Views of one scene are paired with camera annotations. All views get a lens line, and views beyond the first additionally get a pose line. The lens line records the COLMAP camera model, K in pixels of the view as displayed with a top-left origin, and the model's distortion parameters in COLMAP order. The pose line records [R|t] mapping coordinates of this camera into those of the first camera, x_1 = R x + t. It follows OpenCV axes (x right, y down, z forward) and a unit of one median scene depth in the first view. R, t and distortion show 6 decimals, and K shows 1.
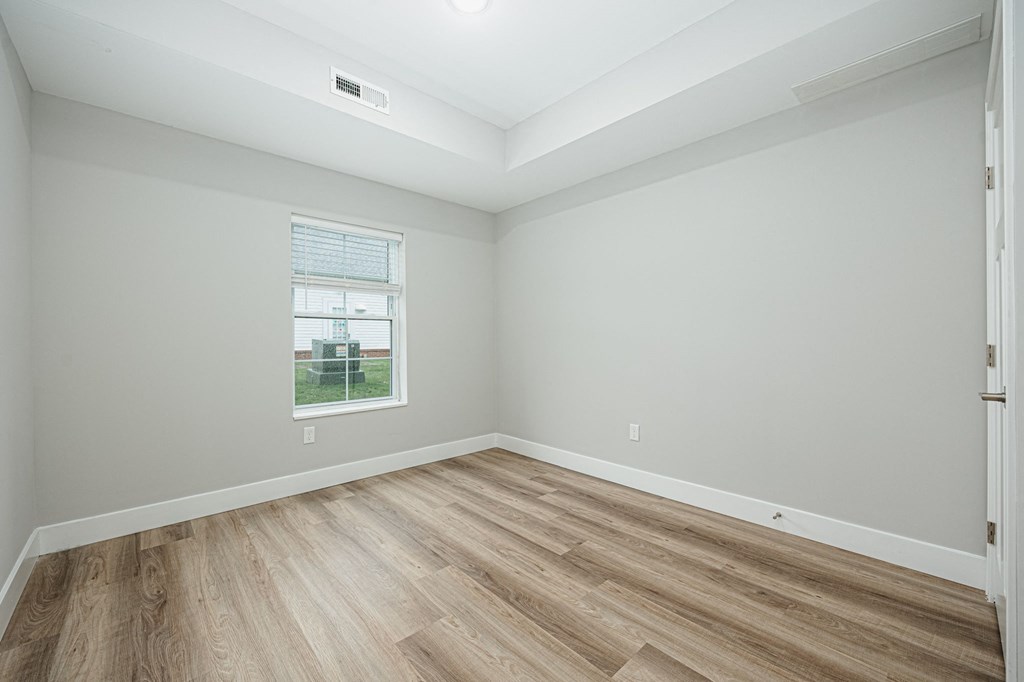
lens RADIAL K [[406.0, 0, 509.9], [0, 406.0, 340.0], [0, 0, 1]] dist [-0.005984, 0.000606]
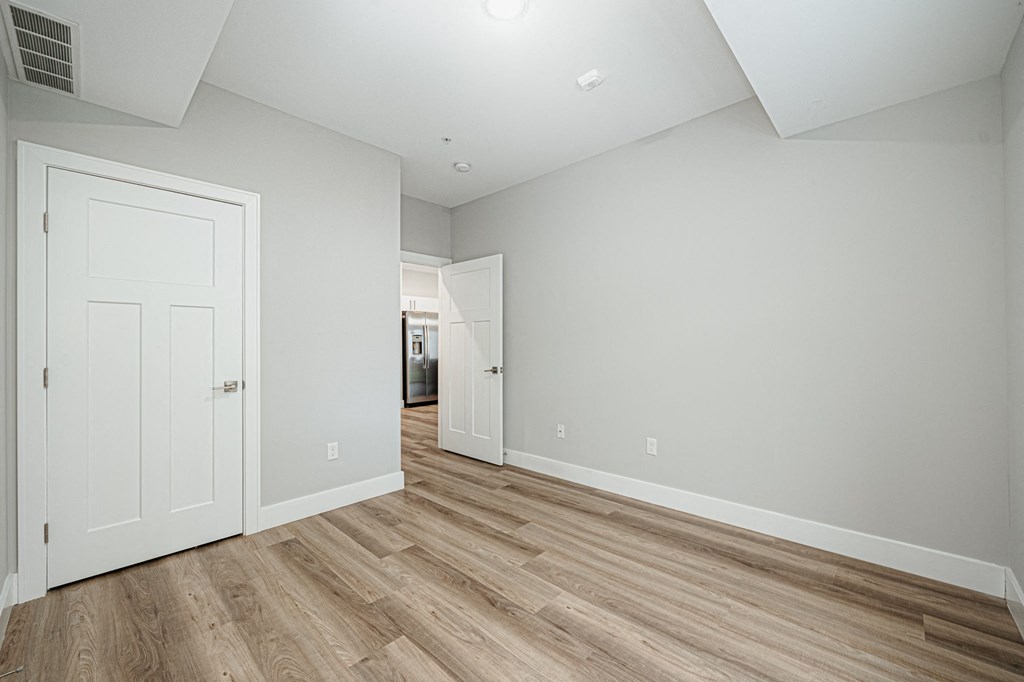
lens RADIAL K [[406.0, 0, 509.8], [0, 406.0, 340.9], [0, 0, 1]] dist [-0.005984, 0.000606]
pose [[-0.997506, 0.010594, -0.069780, -0.037483], [0.010976, 0.999927, -0.005101, -0.041562], [0.069720, -0.005854, -0.997549, 2.040245]]
